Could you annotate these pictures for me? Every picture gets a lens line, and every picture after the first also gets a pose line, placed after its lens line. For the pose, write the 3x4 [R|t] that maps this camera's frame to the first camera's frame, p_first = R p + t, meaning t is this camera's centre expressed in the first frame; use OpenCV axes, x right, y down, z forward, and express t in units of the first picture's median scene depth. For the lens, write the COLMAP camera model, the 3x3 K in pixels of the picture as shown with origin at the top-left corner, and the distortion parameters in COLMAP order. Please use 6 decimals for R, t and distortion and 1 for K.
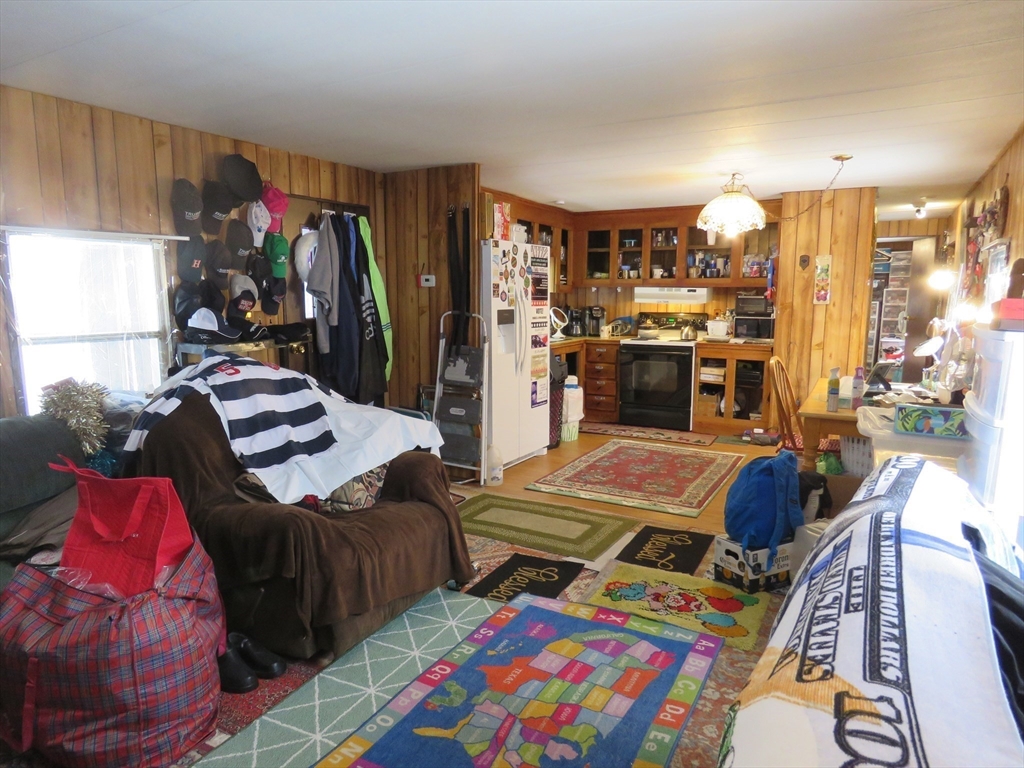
lens RADIAL K [[649.5, 0, 512.0], [0, 649.5, 384.0], [0, 0, 1]] dist [-0.000718, 0.000118]
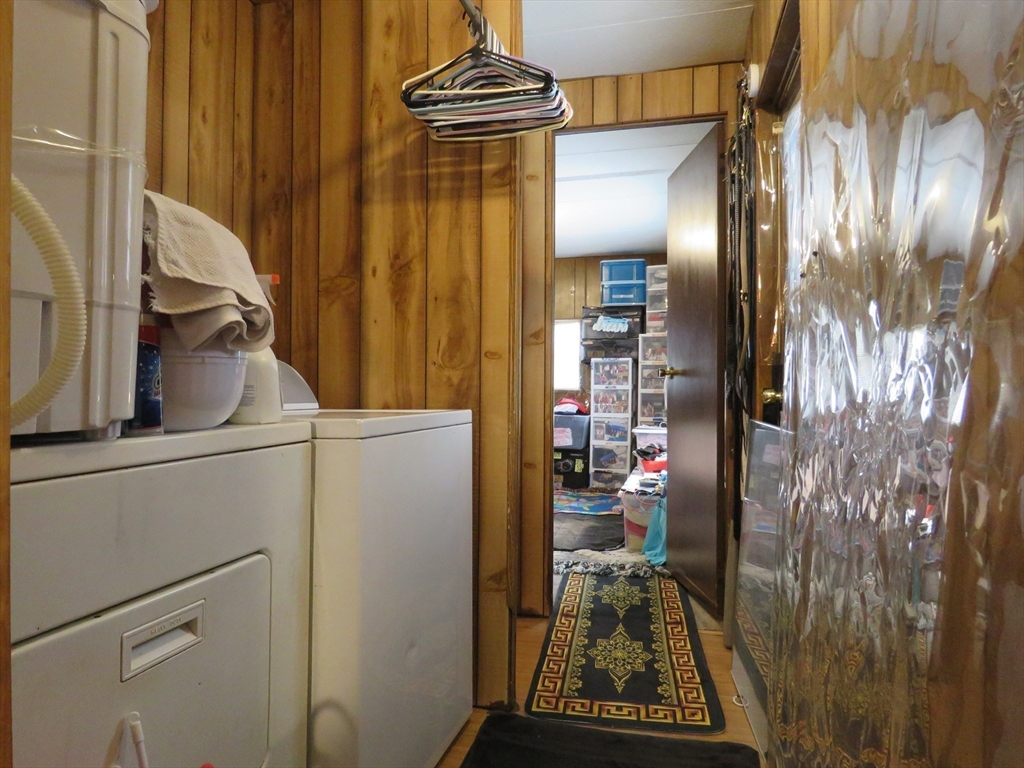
lens RADIAL K [[649.5, 0, 512.0], [0, 649.5, 384.0], [0, 0, 1]] dist [-0.000718, 0.000118]
pose [[0.964276, 0.006335, 0.264823, 0.333669], [0.033802, 0.988599, -0.146730, -0.032240], [-0.262733, 0.150440, 0.953068, 0.529227]]
